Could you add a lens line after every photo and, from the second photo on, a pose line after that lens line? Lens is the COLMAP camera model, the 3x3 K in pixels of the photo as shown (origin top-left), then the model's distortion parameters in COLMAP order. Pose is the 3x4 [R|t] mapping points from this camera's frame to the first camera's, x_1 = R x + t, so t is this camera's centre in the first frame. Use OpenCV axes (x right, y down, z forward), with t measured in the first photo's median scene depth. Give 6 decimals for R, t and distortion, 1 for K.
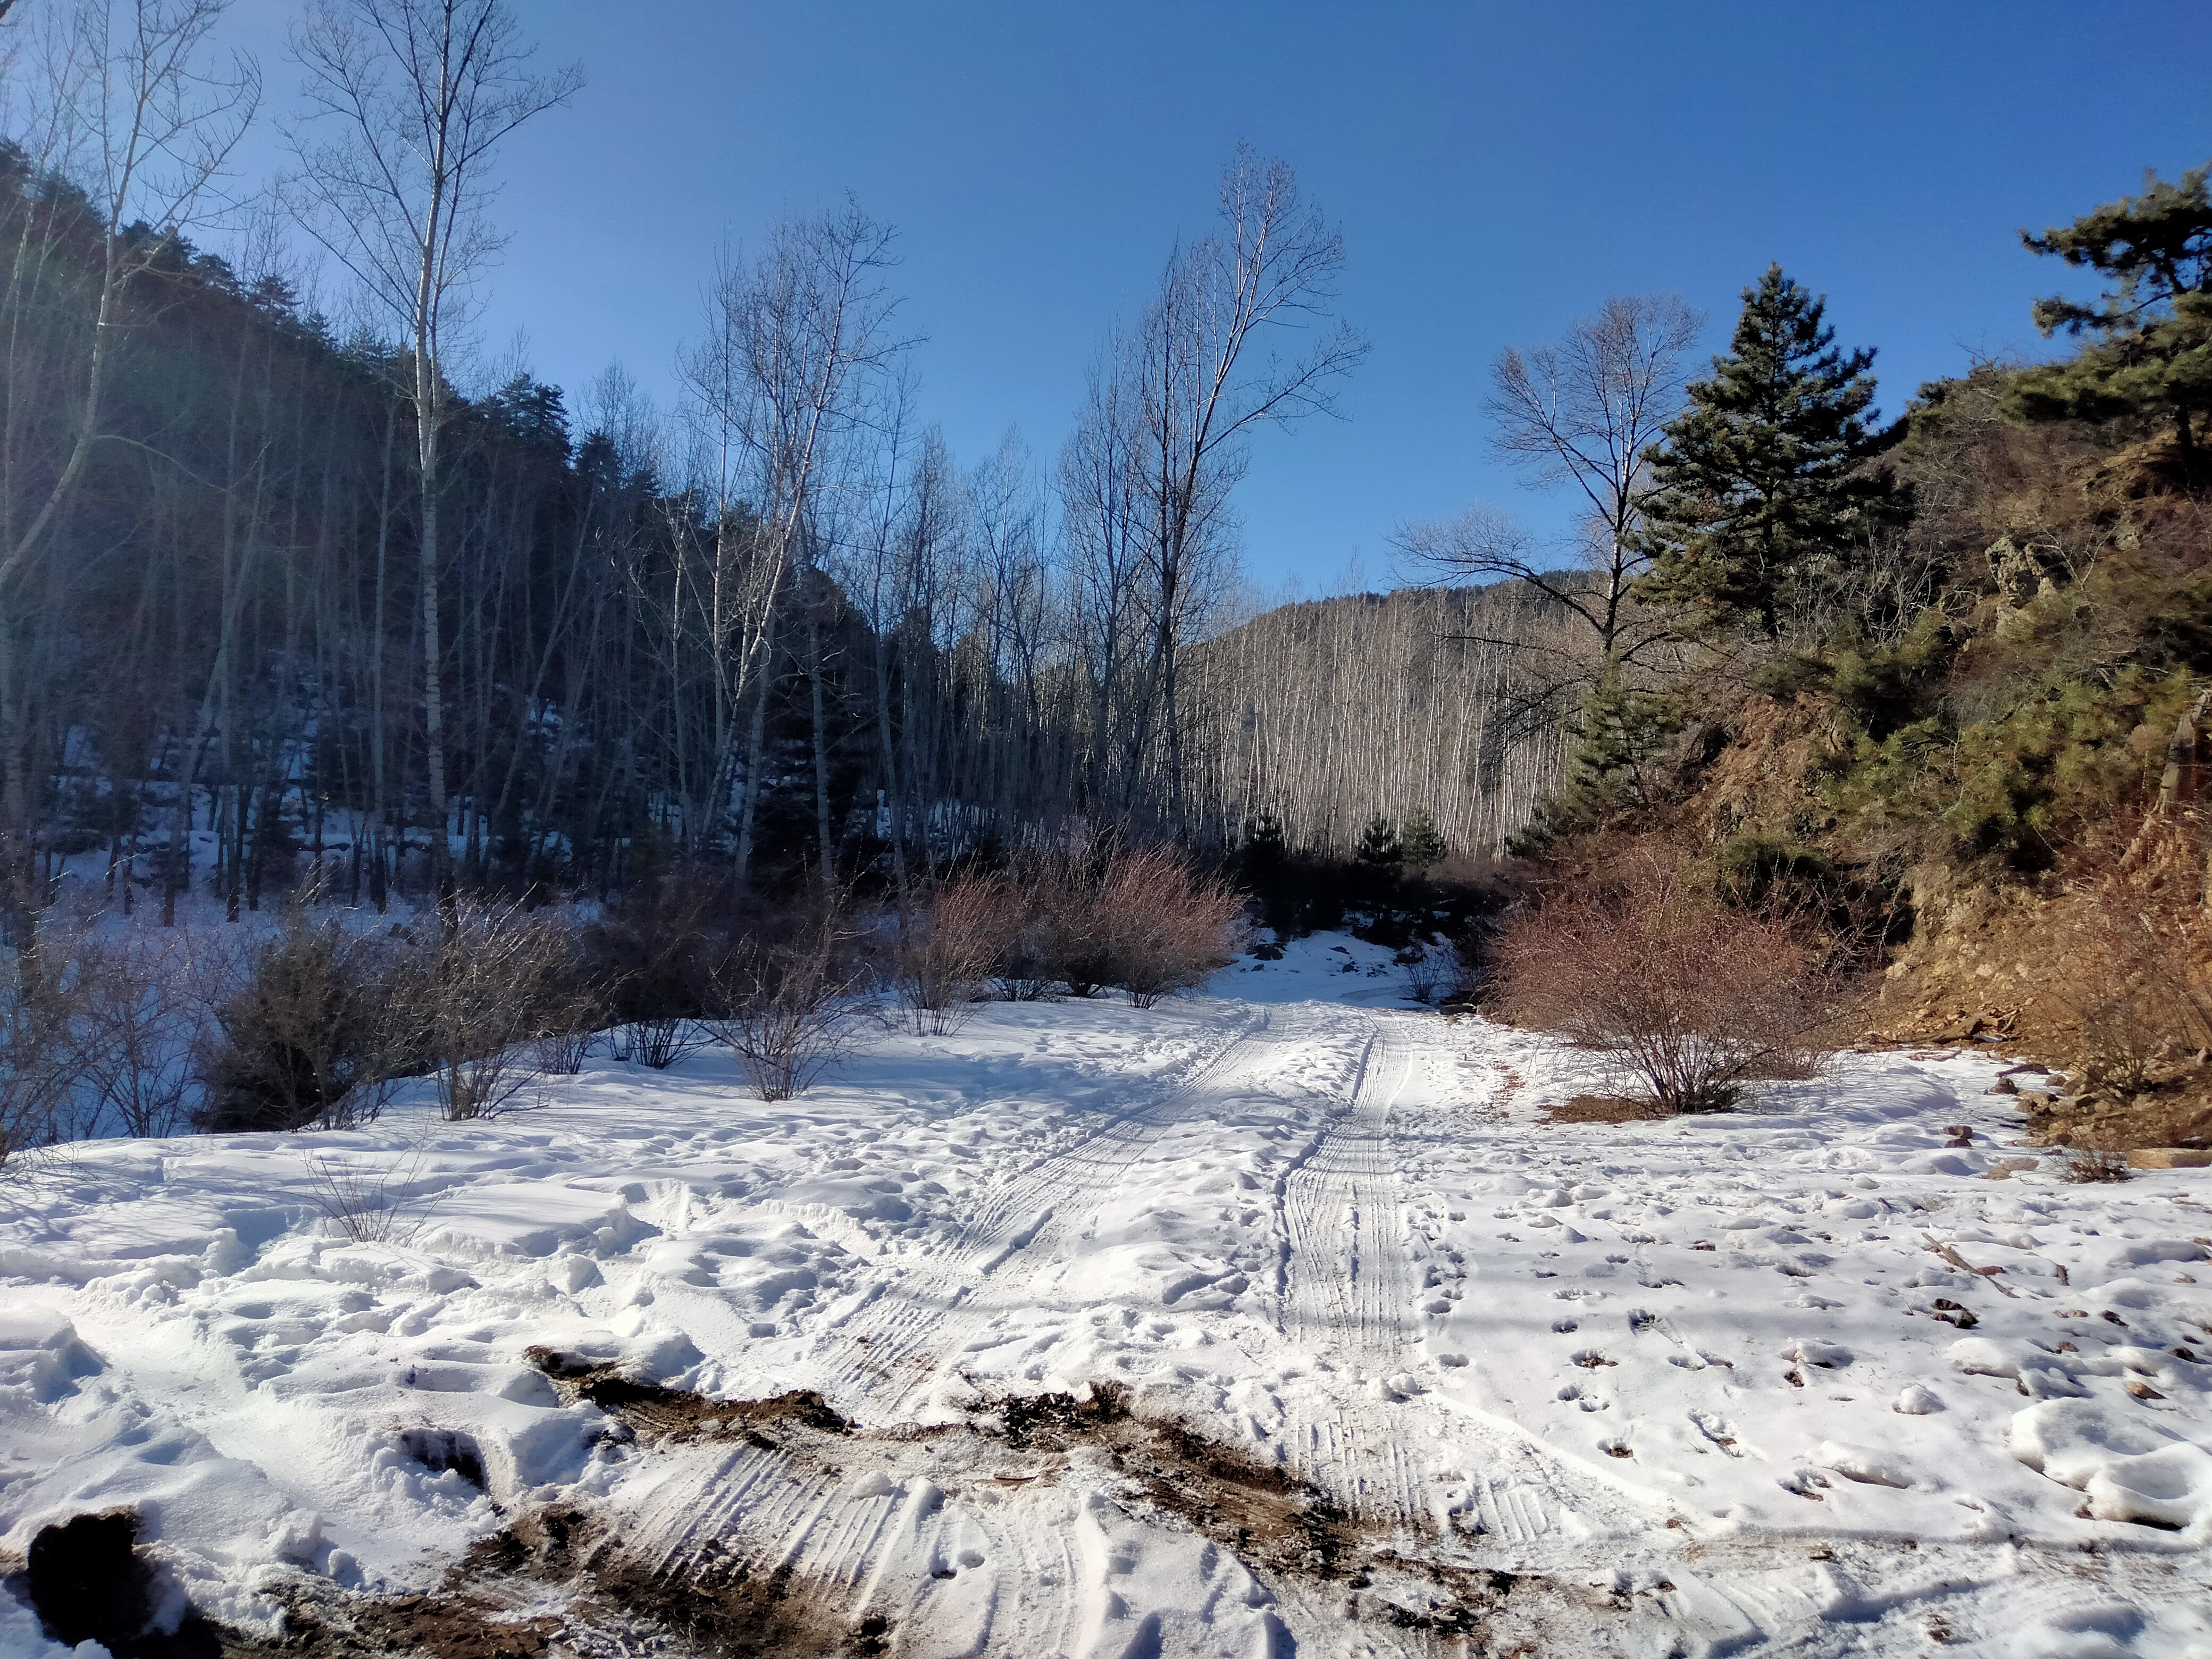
lens RADIAL K [[1671.7, 0, 1106.0], [0, 1671.7, 829.5], [0, 0, 1]] dist [0.107103, -0.117318]
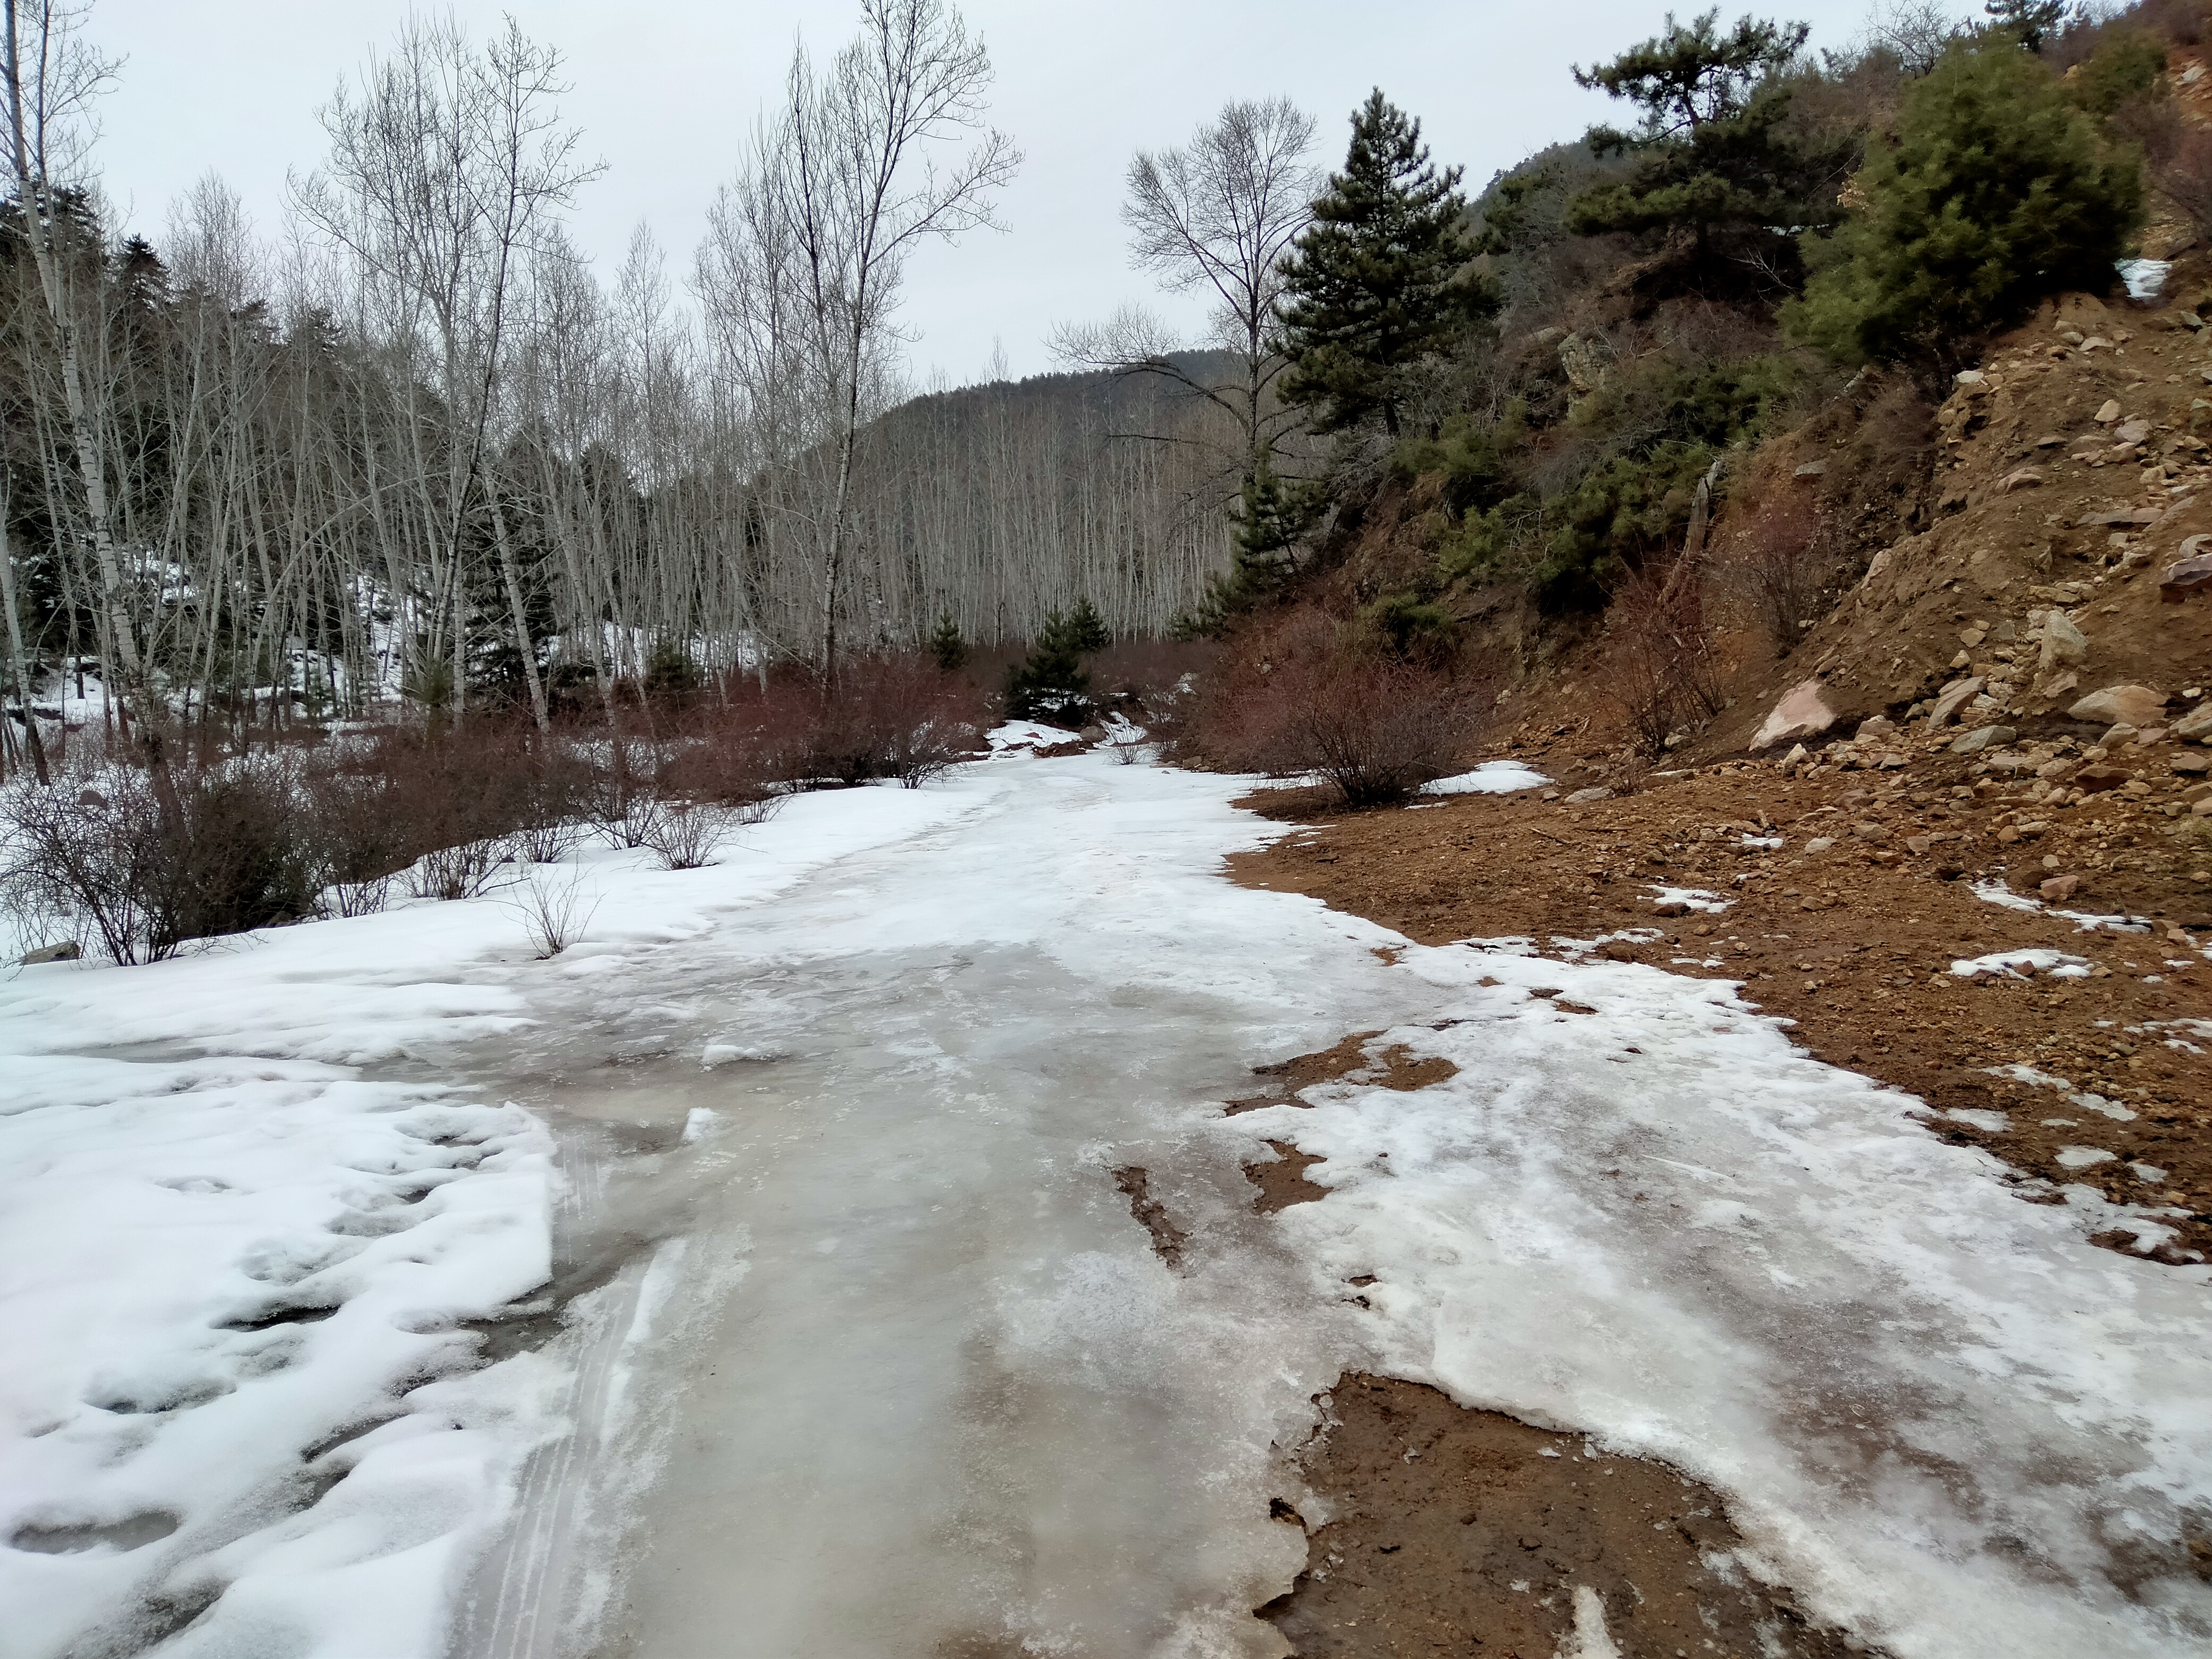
lens RADIAL K [[1671.7, 0, 1106.0], [0, 1671.7, 829.5], [0, 0, 1]] dist [0.107103, -0.117318]
pose [[0.975013, -0.101637, 0.197534, -0.057406], [0.077492, 0.988955, 0.126348, -0.001158], [-0.208194, -0.107883, 0.972120, -0.116150]]
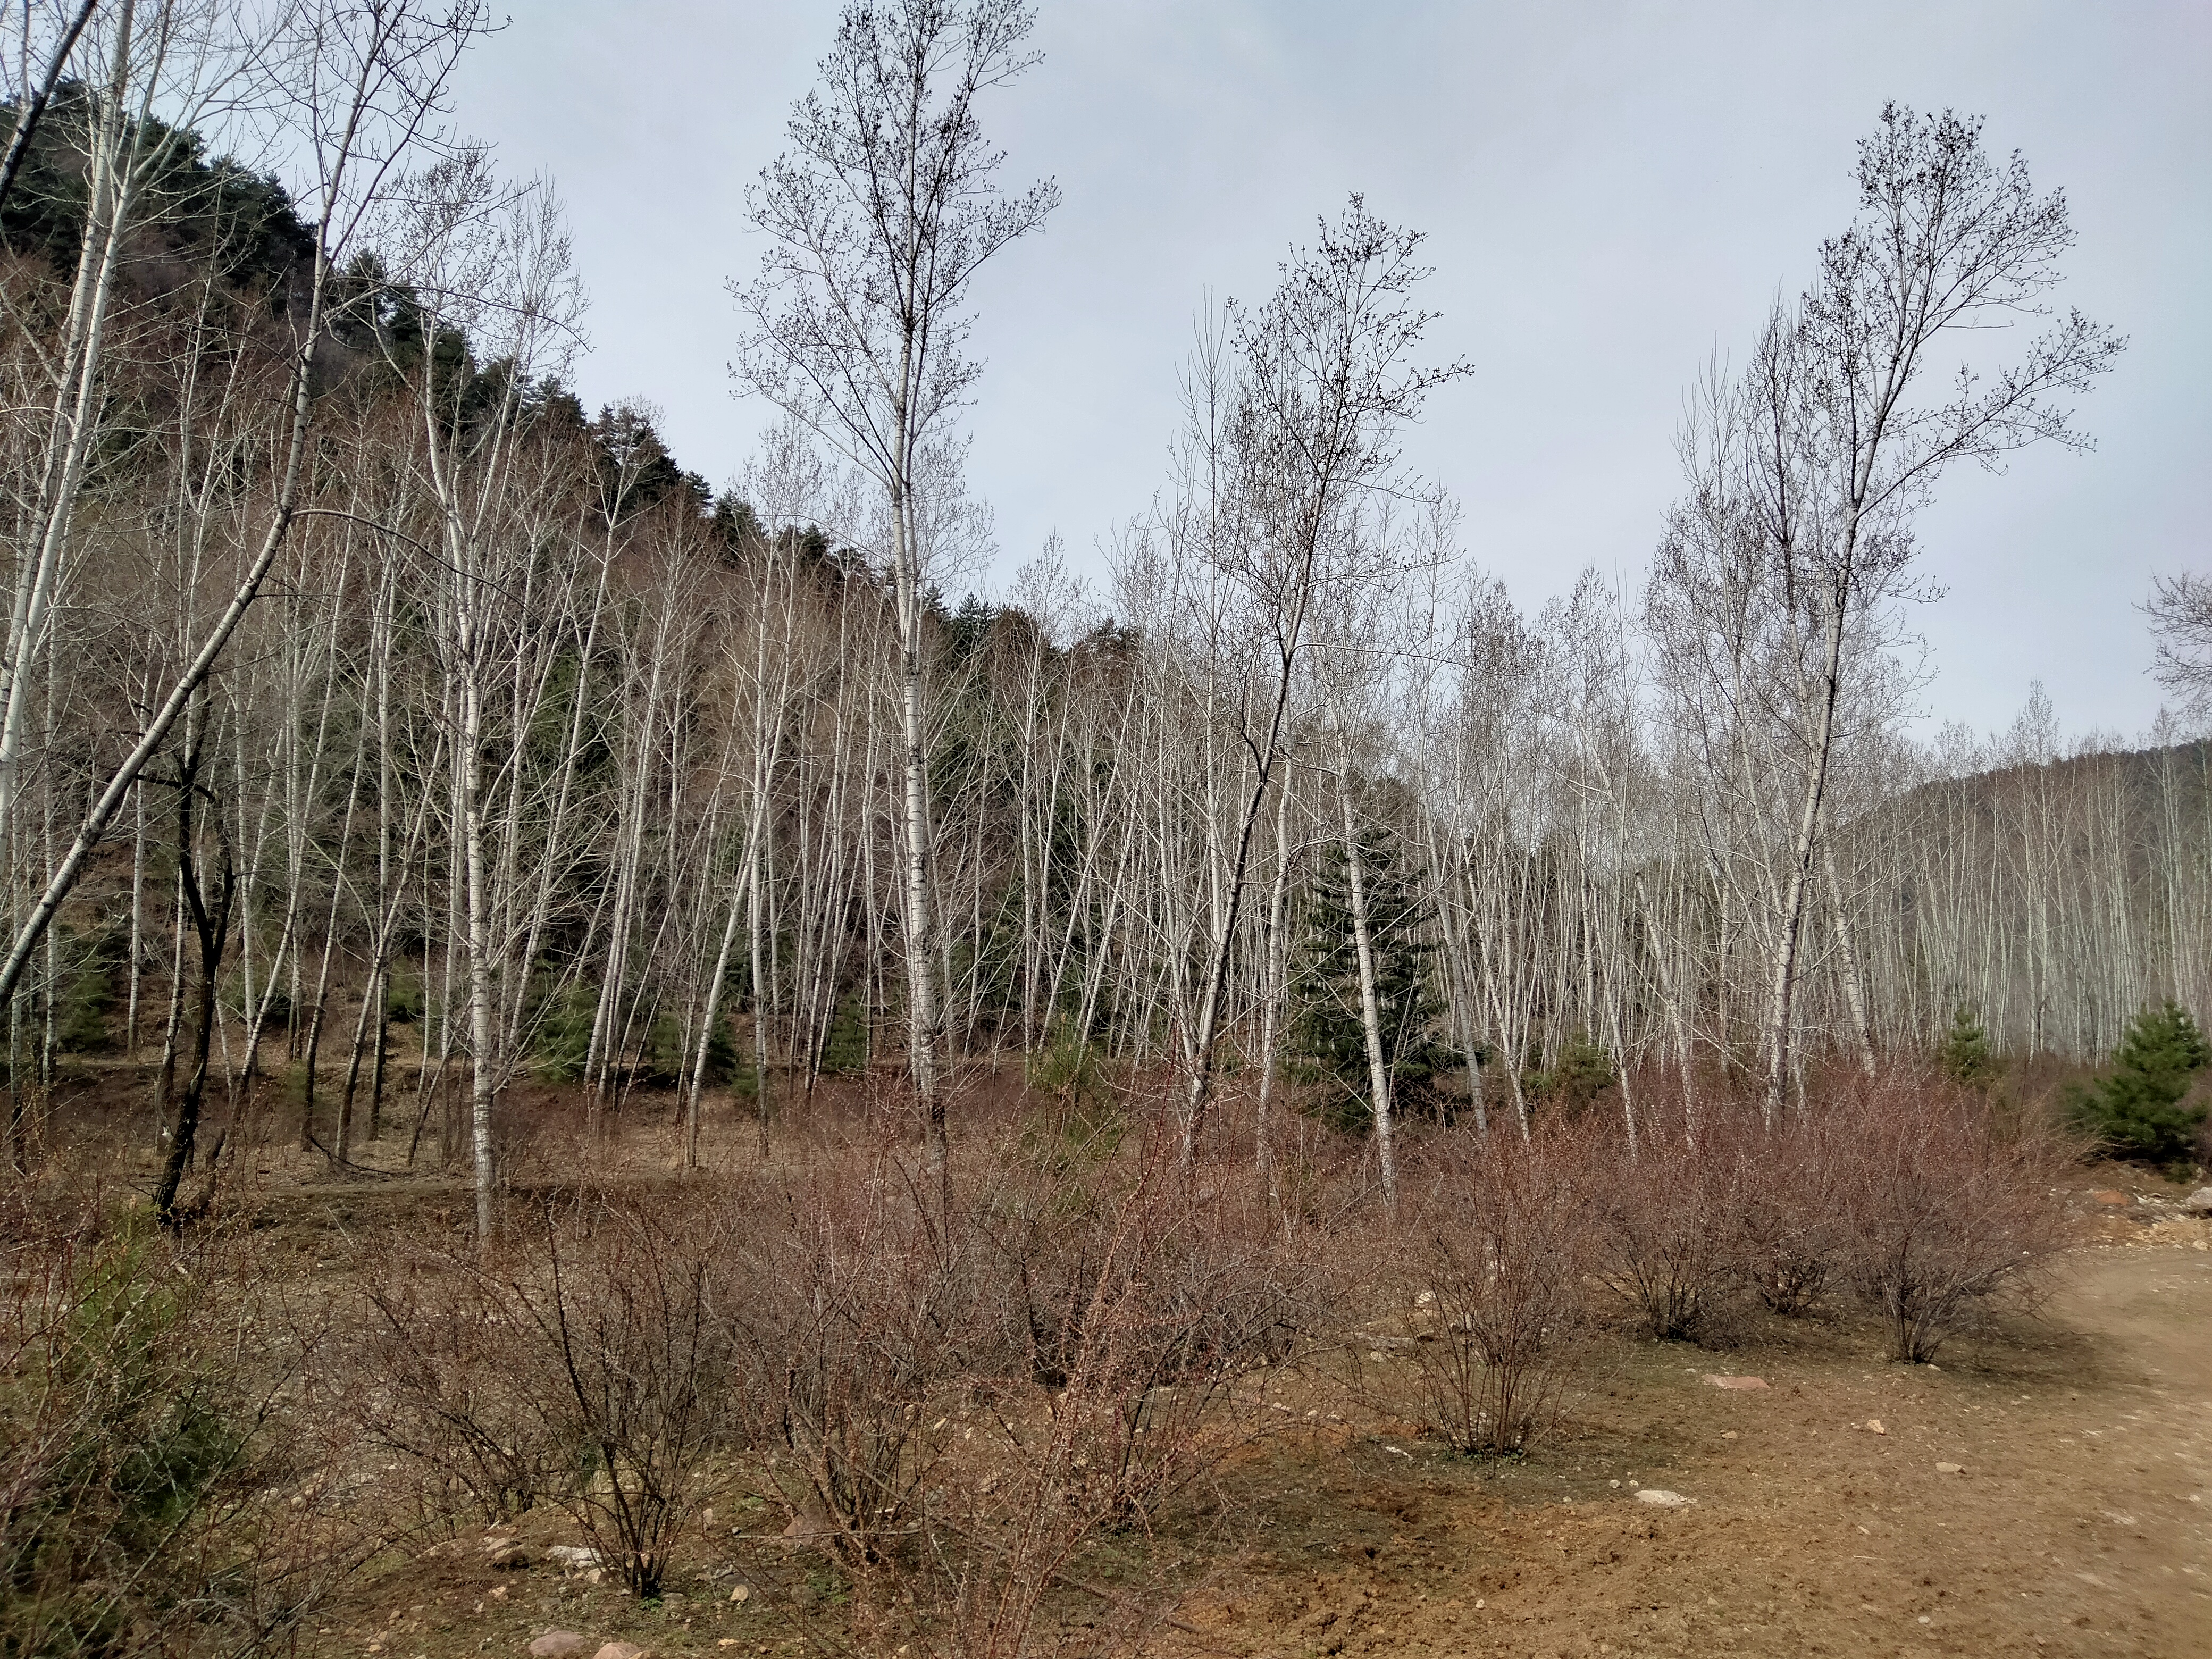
lens RADIAL K [[1671.7, 0, 1106.0], [0, 1671.7, 829.5], [0, 0, 1]] dist [0.107103, -0.117318]
pose [[0.941234, -0.066469, -0.331150, -0.022563], [0.024592, 0.991329, -0.129084, -0.001746], [0.336858, 0.113355, 0.934707, 0.279812]]
